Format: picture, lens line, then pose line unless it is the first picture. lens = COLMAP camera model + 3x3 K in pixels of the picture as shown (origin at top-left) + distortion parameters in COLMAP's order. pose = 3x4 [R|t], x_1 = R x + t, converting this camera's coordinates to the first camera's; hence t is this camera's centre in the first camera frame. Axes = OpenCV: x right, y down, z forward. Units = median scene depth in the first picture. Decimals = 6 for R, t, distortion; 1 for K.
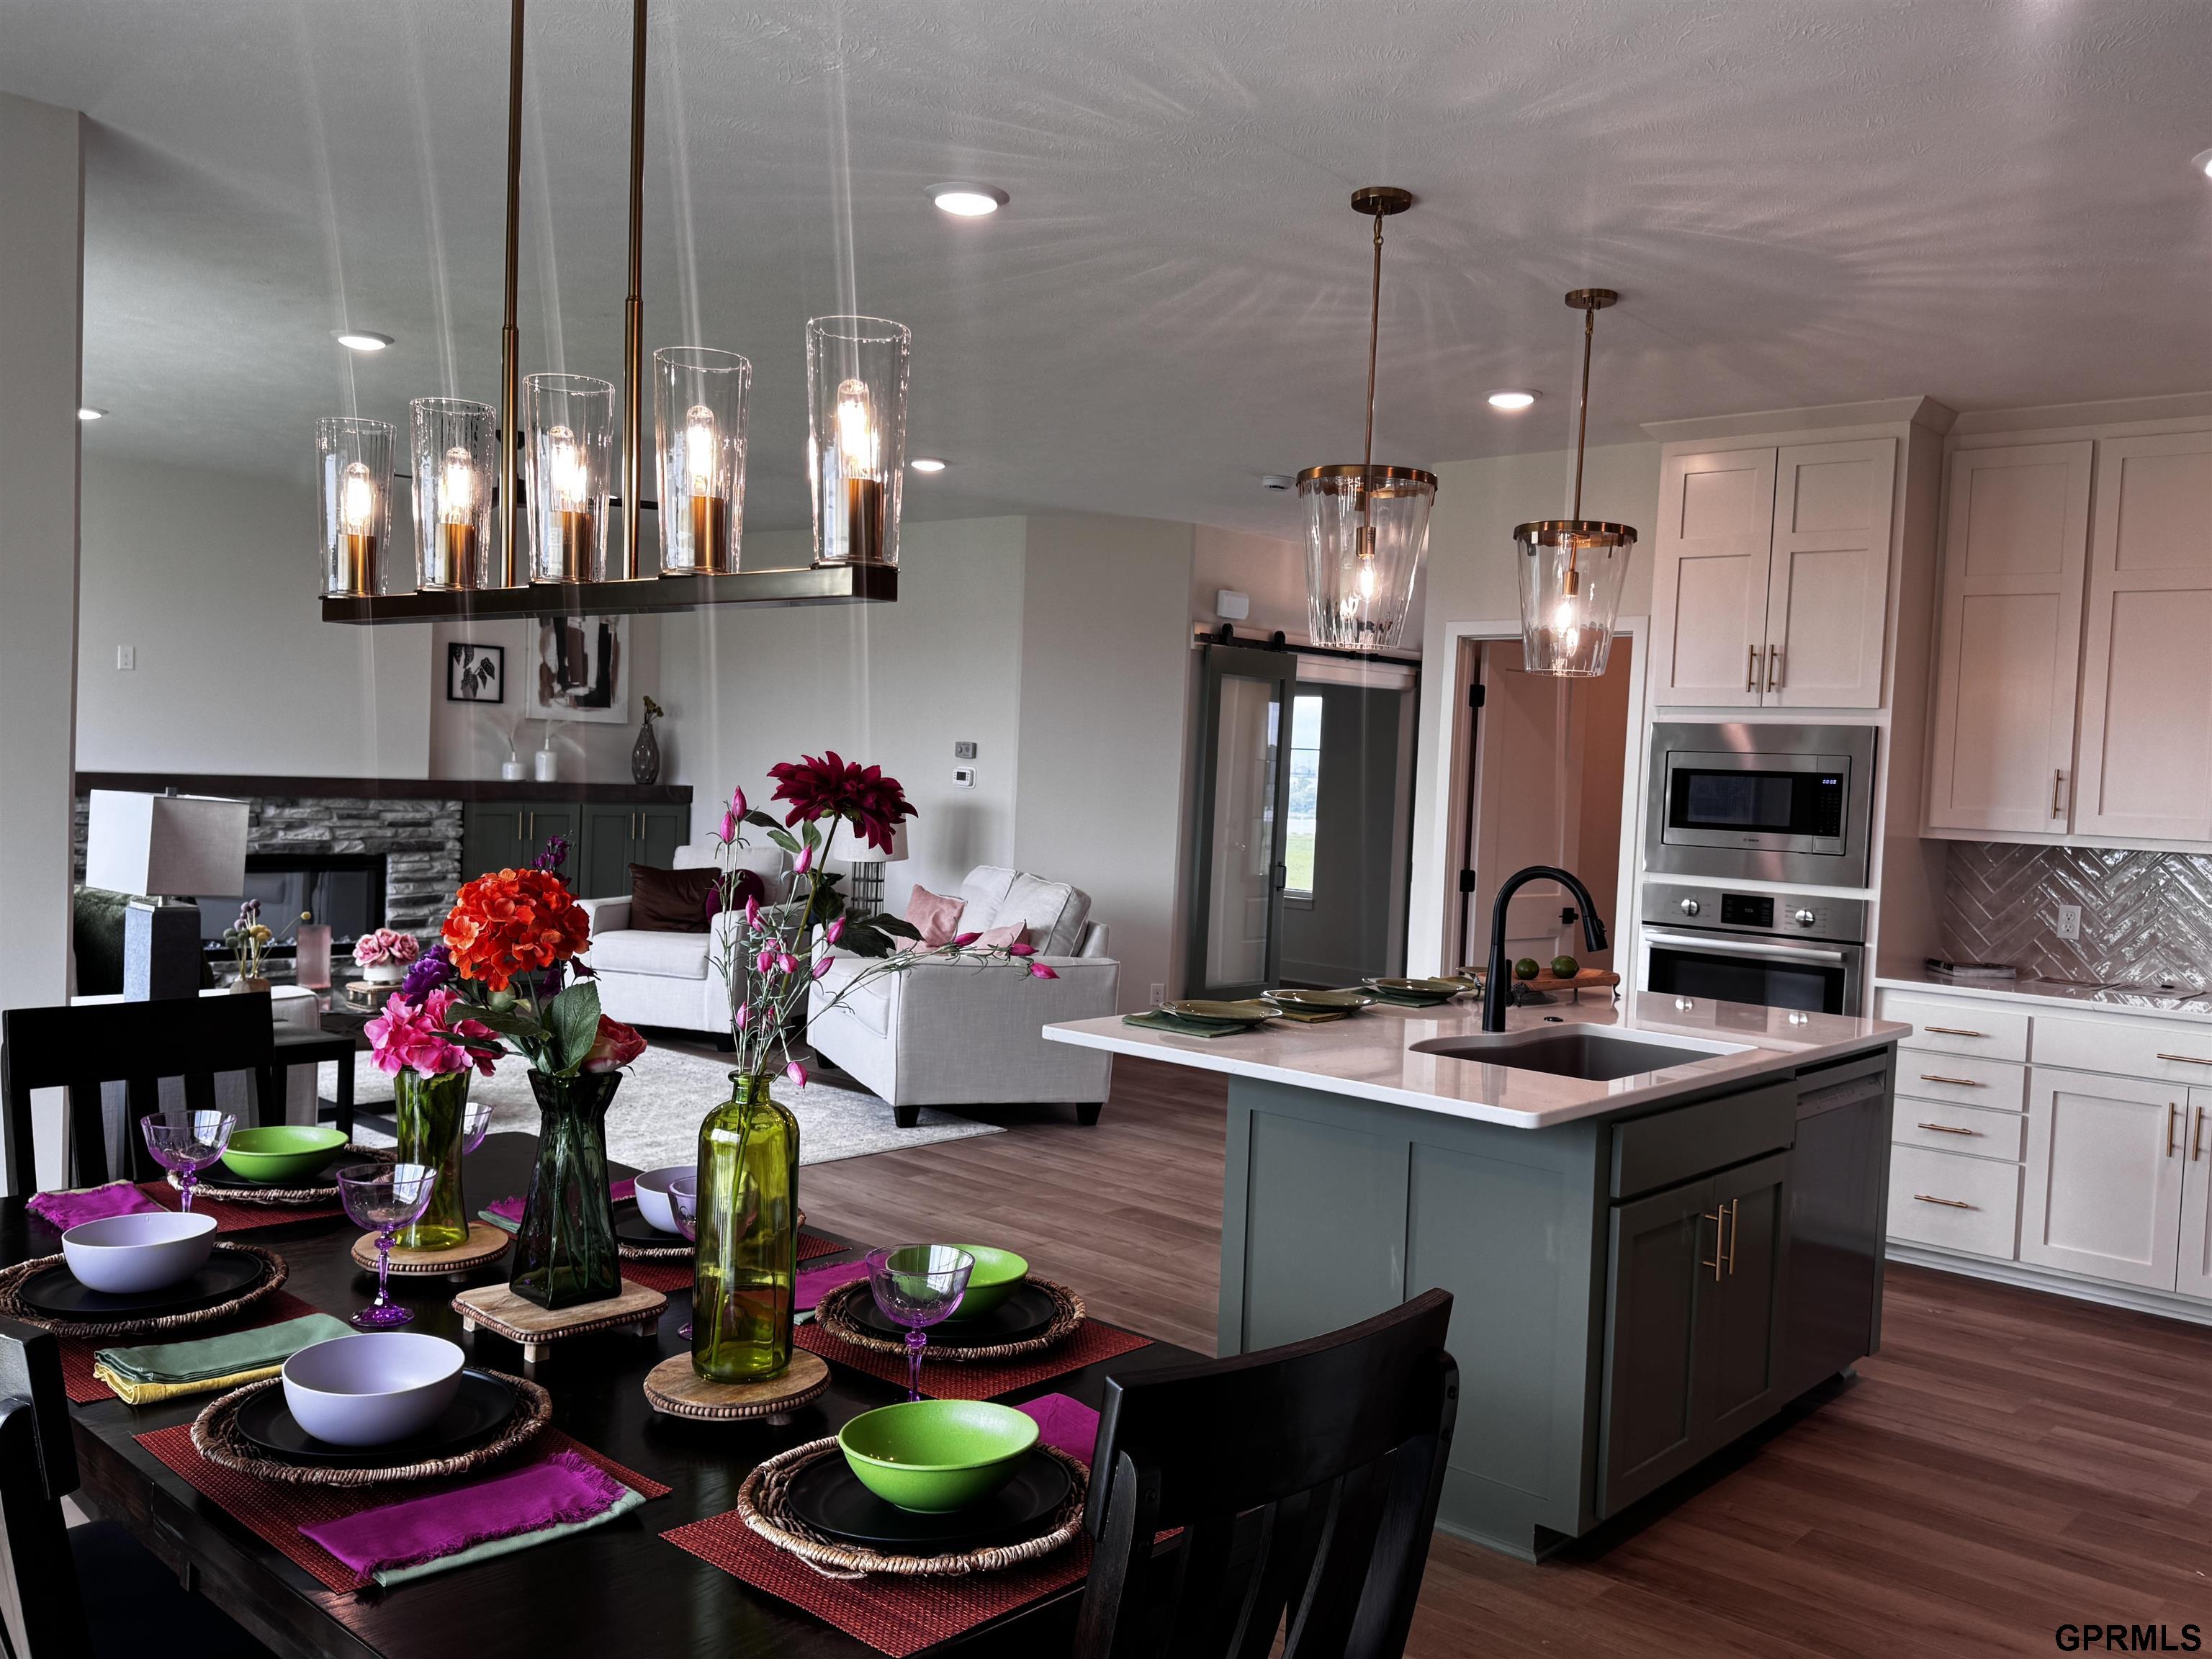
lens RADIAL K [[1797.3, 0, 1102.8], [0, 1797.3, 839.8], [0, 0, 1]] dist [-0.005323, -0.001160]
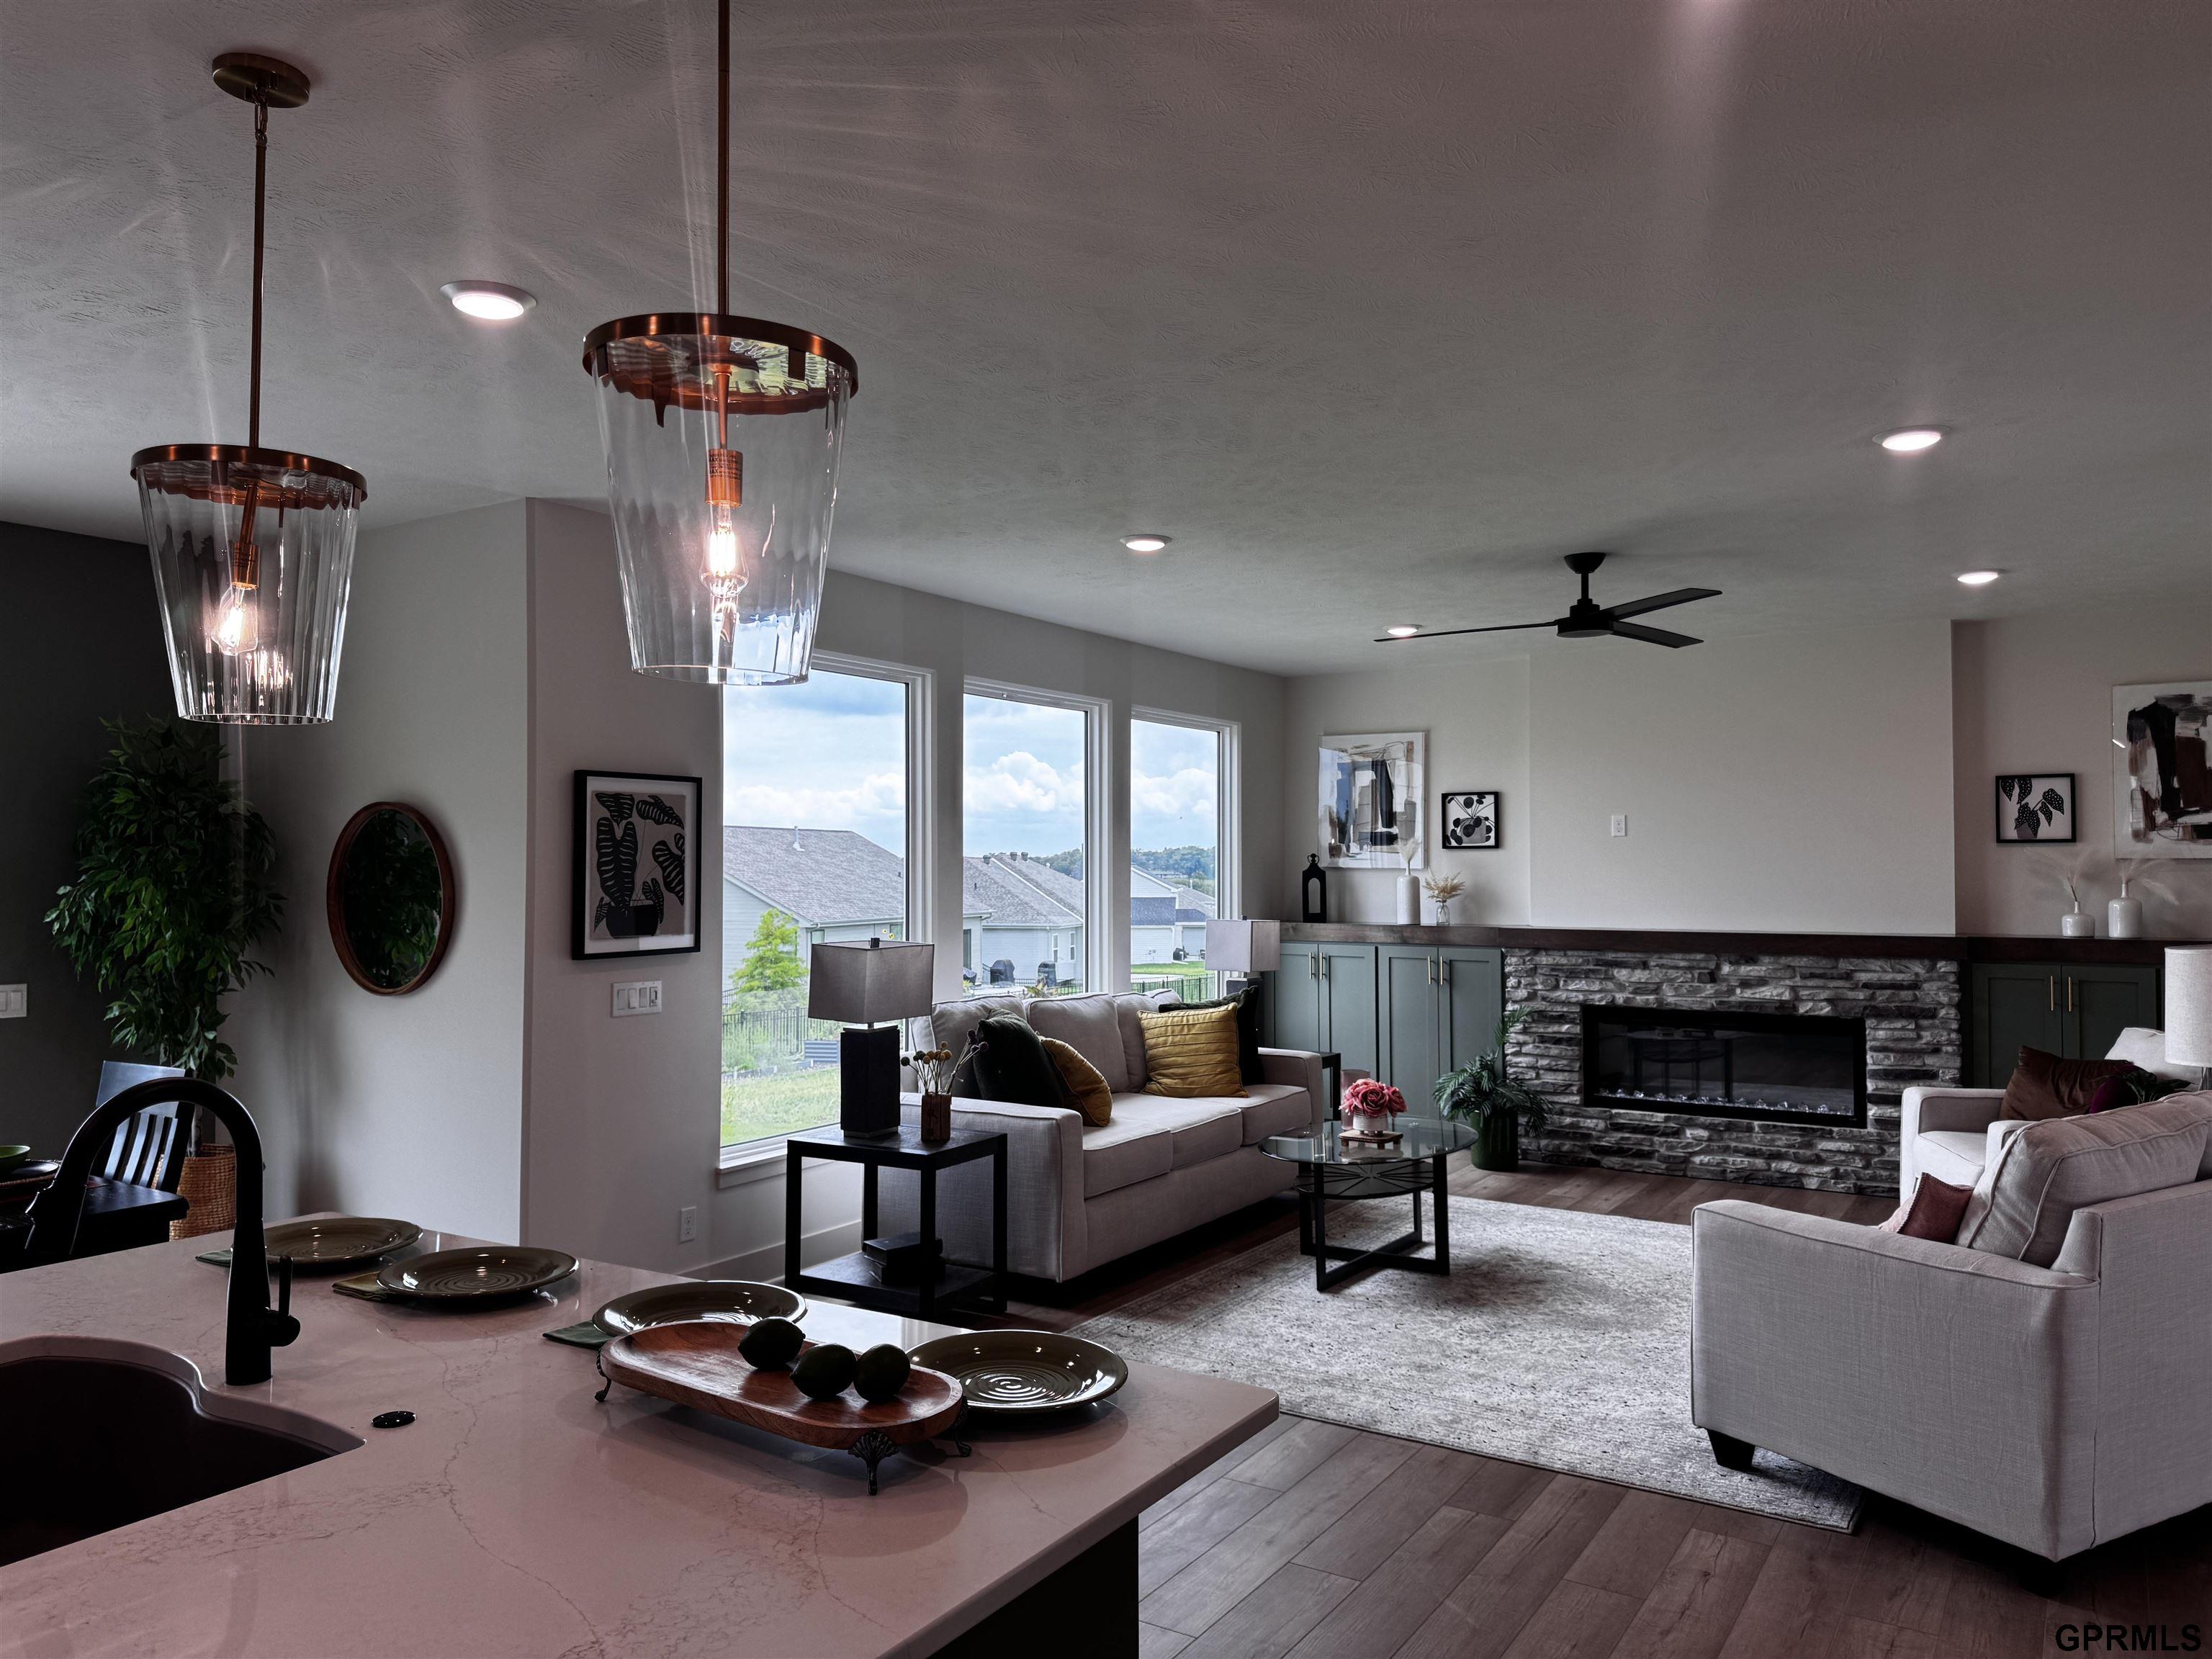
lens RADIAL K [[1568.8, 0, 1103.0], [0, 1568.8, 824.9], [0, 0, 1]] dist [-0.000495, -0.001357]
pose [[0.153482, -0.069985, -0.985670, 0.324752], [-0.030411, 0.996682, -0.075502, -0.017807], [0.987683, 0.041564, 0.150844, 0.491832]]
